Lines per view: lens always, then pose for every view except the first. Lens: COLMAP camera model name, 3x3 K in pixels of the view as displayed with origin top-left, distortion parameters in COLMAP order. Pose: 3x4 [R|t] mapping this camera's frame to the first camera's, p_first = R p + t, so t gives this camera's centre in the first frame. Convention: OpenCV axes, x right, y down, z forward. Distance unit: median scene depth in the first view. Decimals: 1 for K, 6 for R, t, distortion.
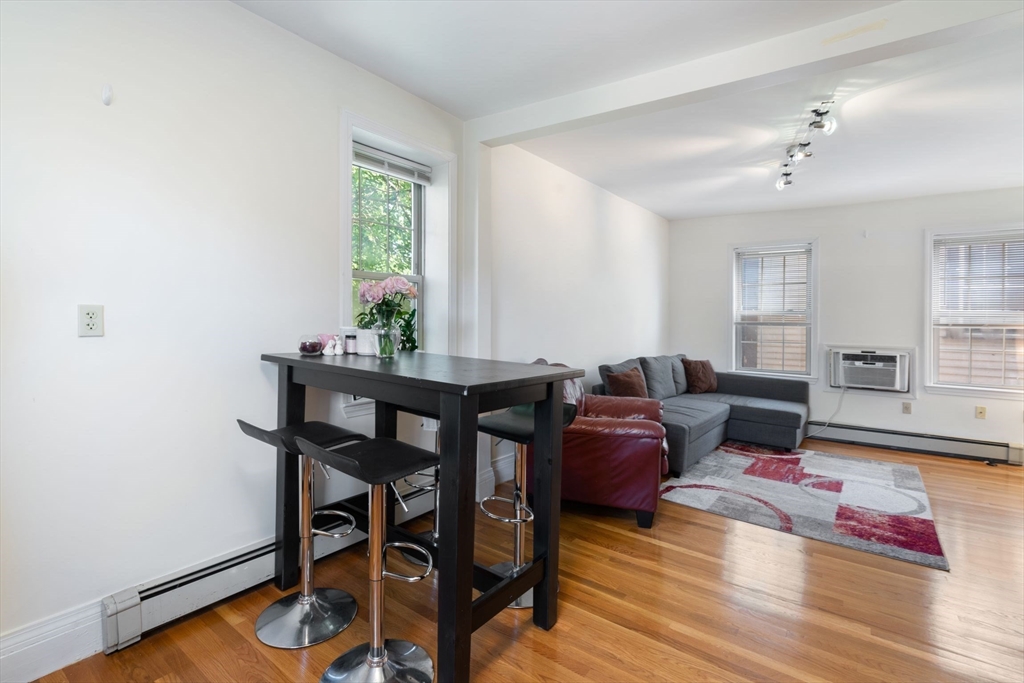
lens RADIAL K [[472.6, 0, 521.4], [0, 472.6, 324.1], [0, 0, 1]] dist [0.001878, 0.000261]
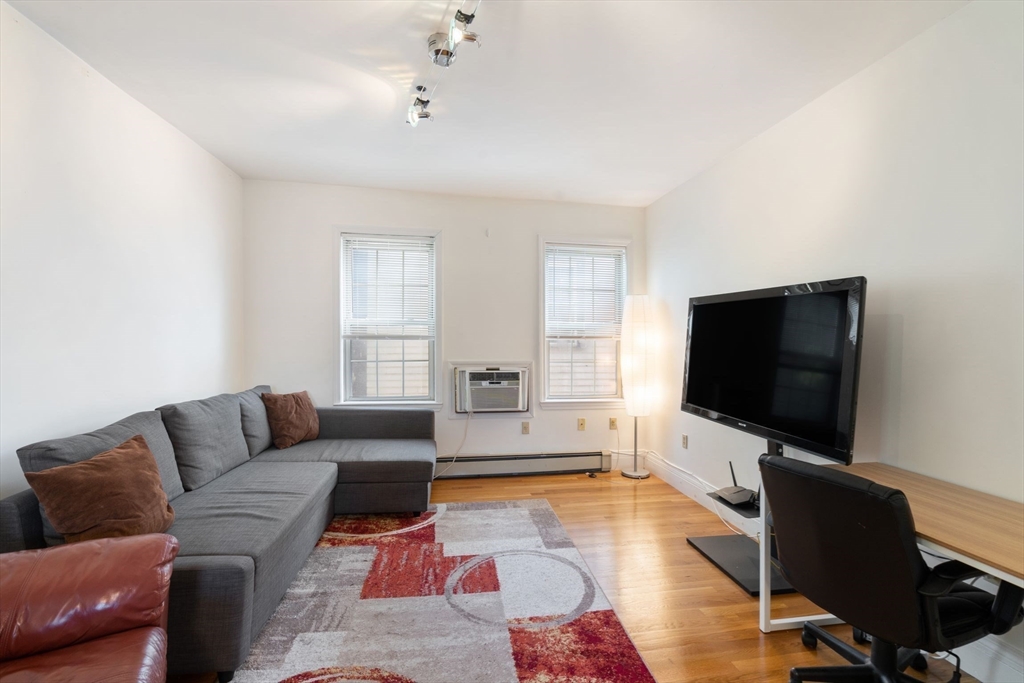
lens RADIAL K [[472.6, 0, 514.7], [0, 472.6, 340.5], [0, 0, 1]] dist [0.001878, 0.000261]
pose [[0.712864, -0.014242, 0.701158, 0.163053], [0.004777, 0.999869, 0.015452, -0.006827], [-0.701286, -0.007666, 0.712839, 0.371710]]
